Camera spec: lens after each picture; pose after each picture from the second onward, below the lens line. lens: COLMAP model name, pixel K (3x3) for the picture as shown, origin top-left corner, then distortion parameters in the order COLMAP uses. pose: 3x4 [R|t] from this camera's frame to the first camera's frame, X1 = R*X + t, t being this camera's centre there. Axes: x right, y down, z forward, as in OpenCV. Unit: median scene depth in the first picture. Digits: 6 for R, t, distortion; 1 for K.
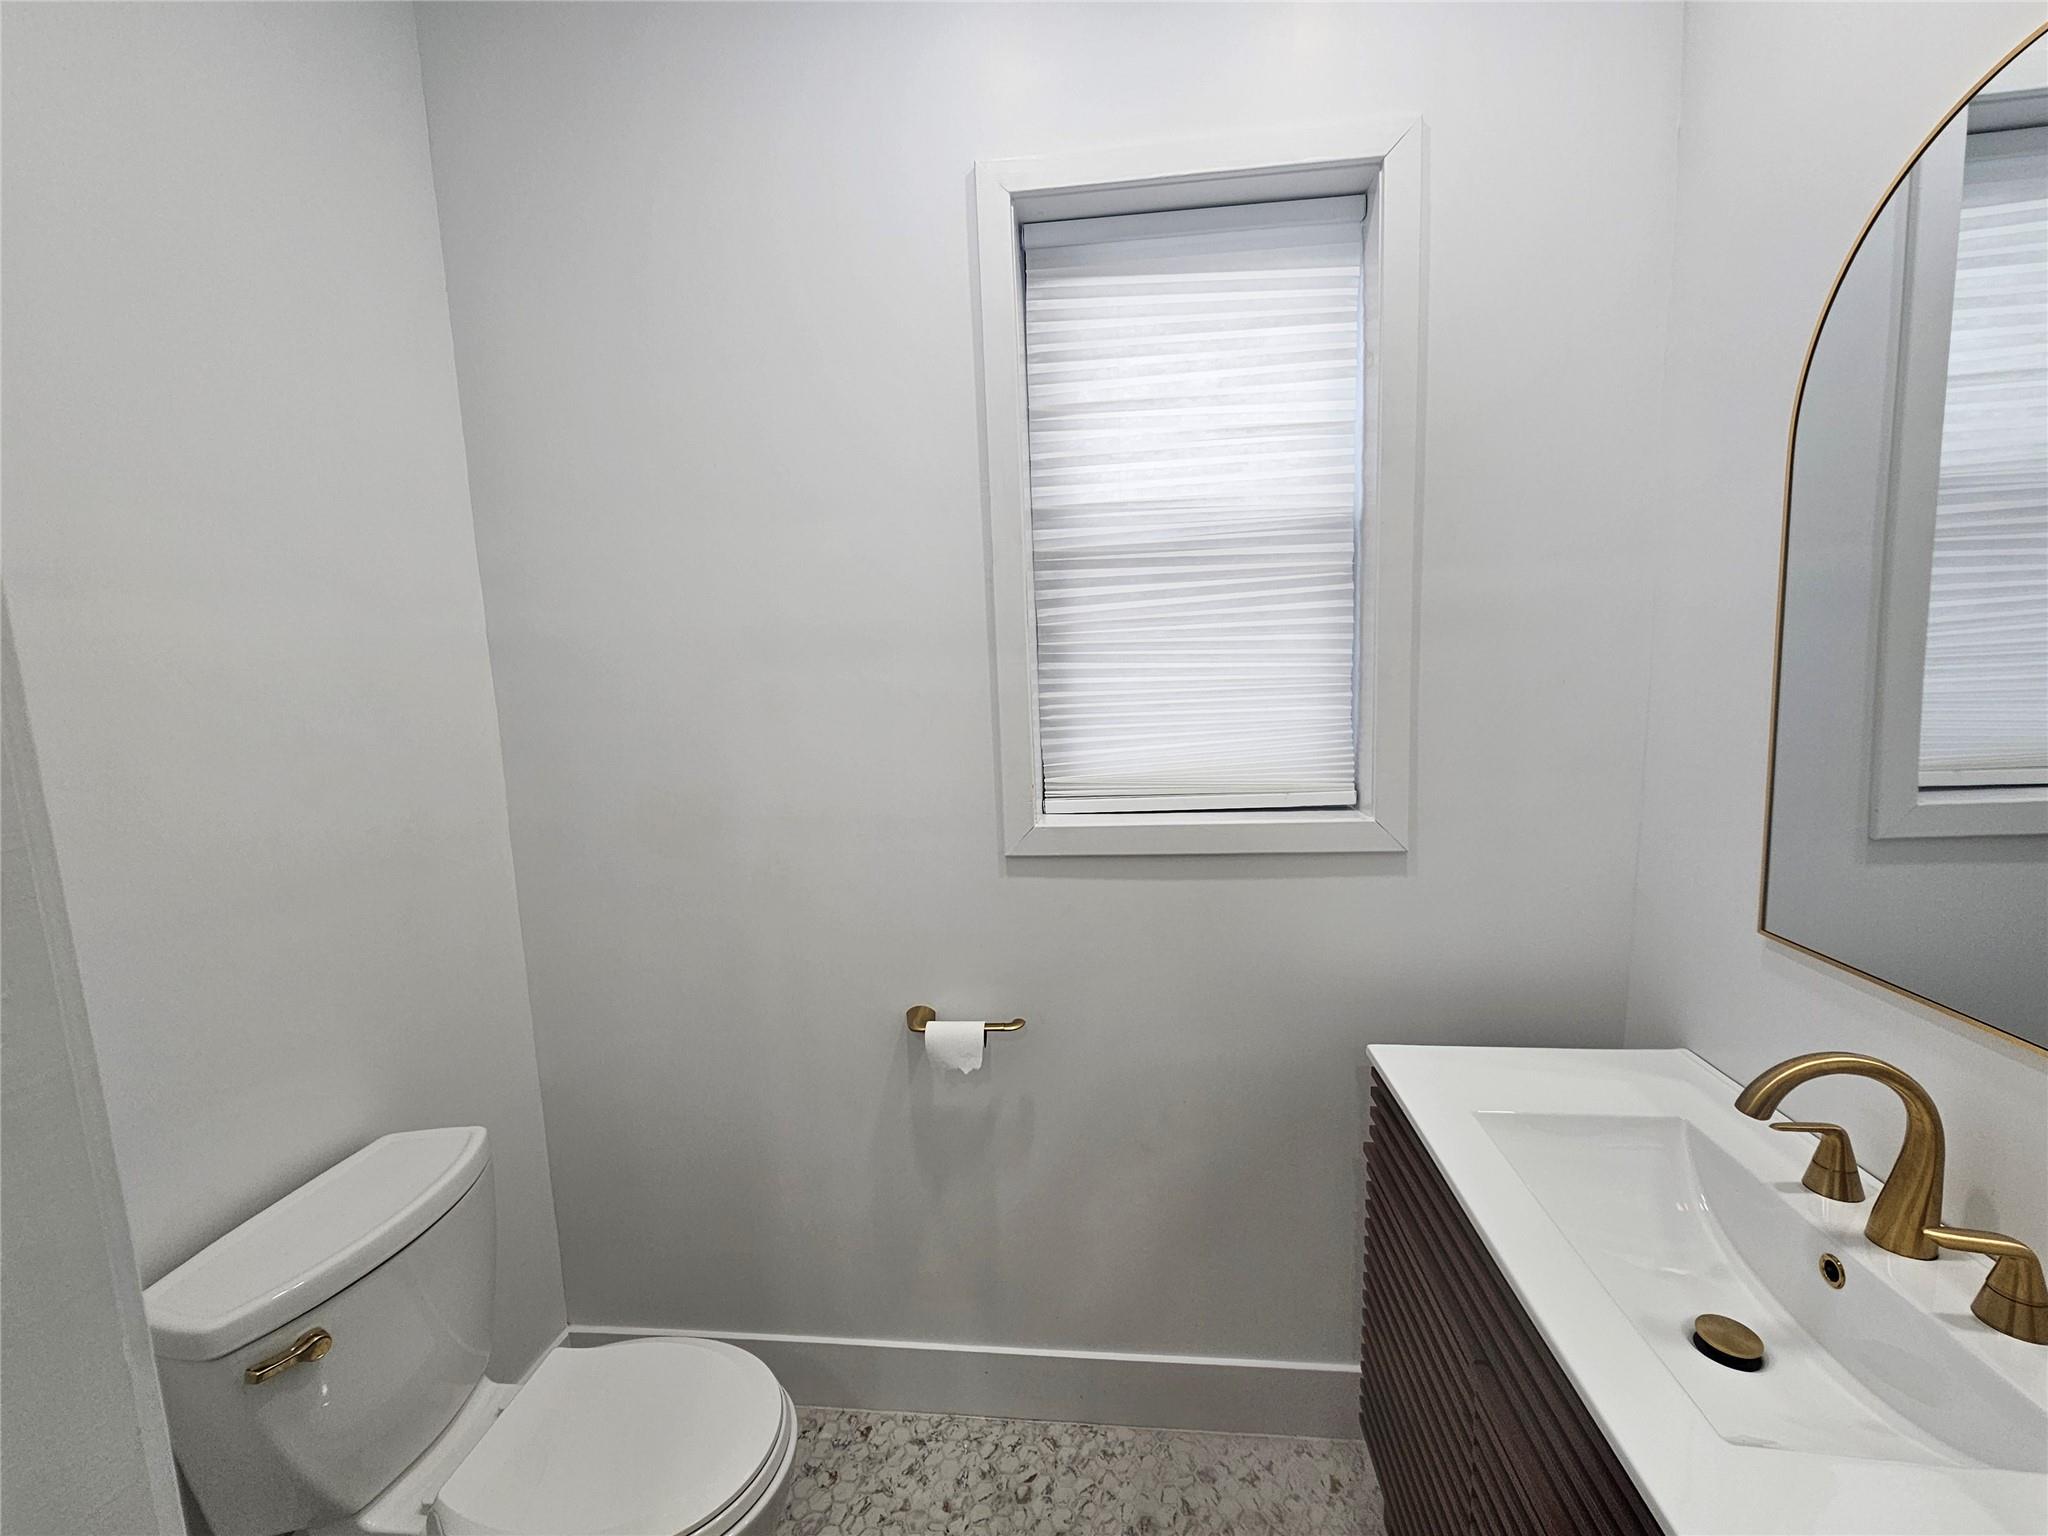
lens RADIAL K [[881.8, 0, 1023.3], [0, 881.8, 788.0], [0, 0, 1]] dist [-0.001996, 0.003252]
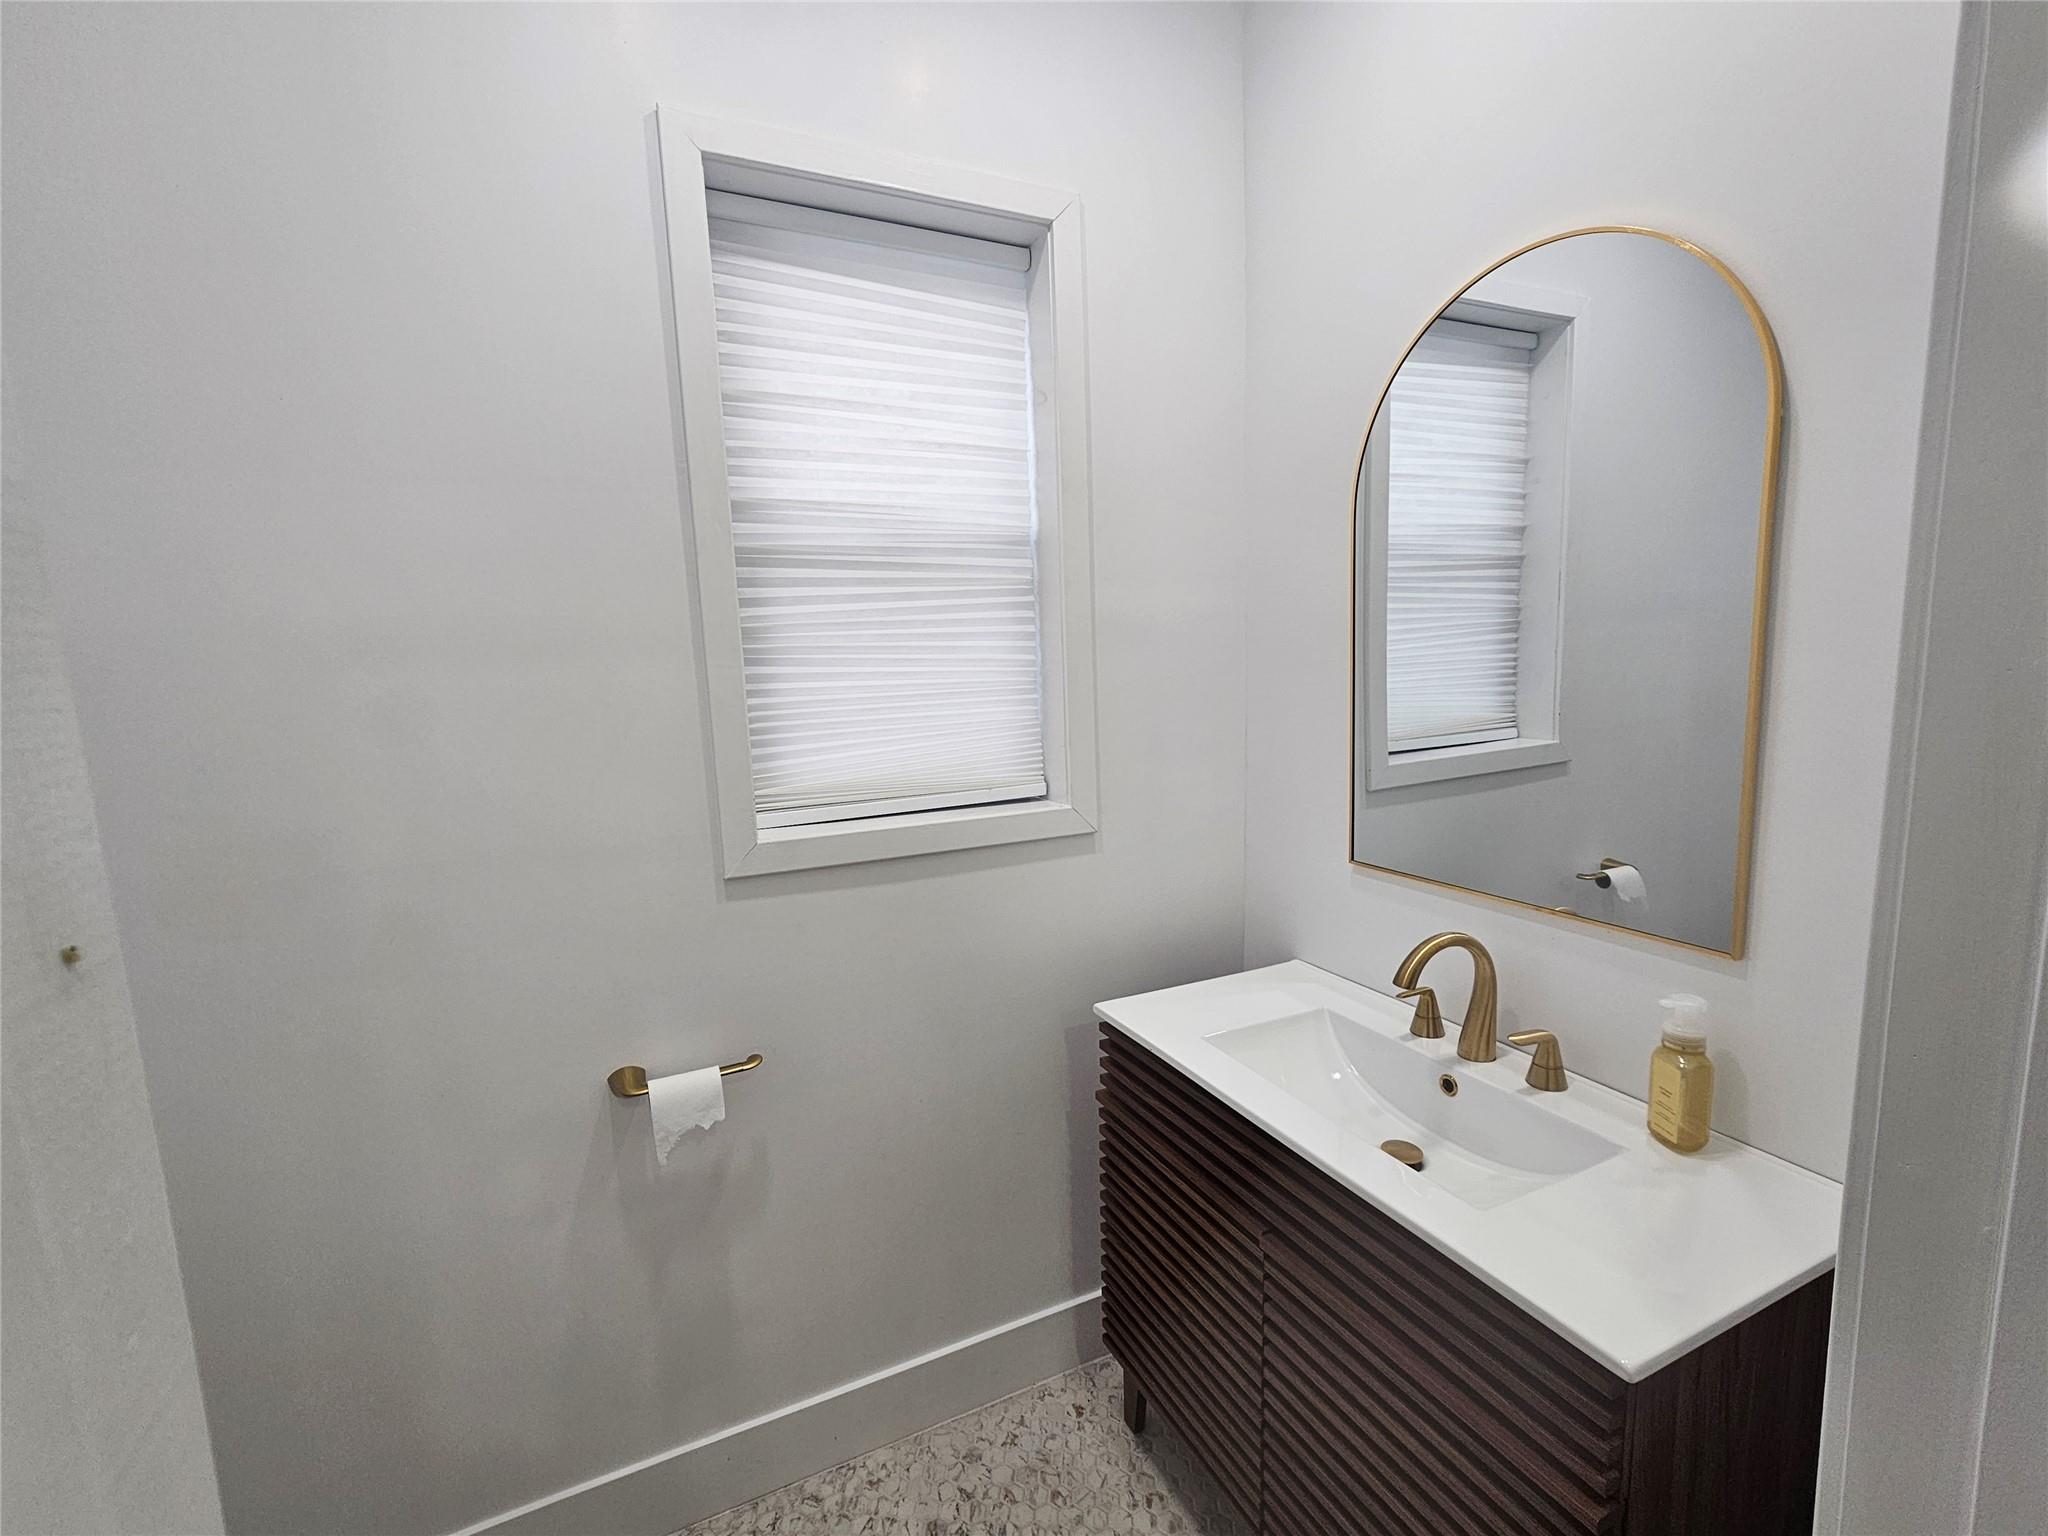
lens RADIAL K [[882.8, 0, 1021.0], [0, 882.8, 788.3], [0, 0, 1]] dist [0.000262, -0.001197]
pose [[0.854178, -0.066879, 0.515662, -0.229197], [0.074971, 0.997172, 0.005142, 0.002442], [-0.514547, 0.034268, 0.856777, 0.064788]]
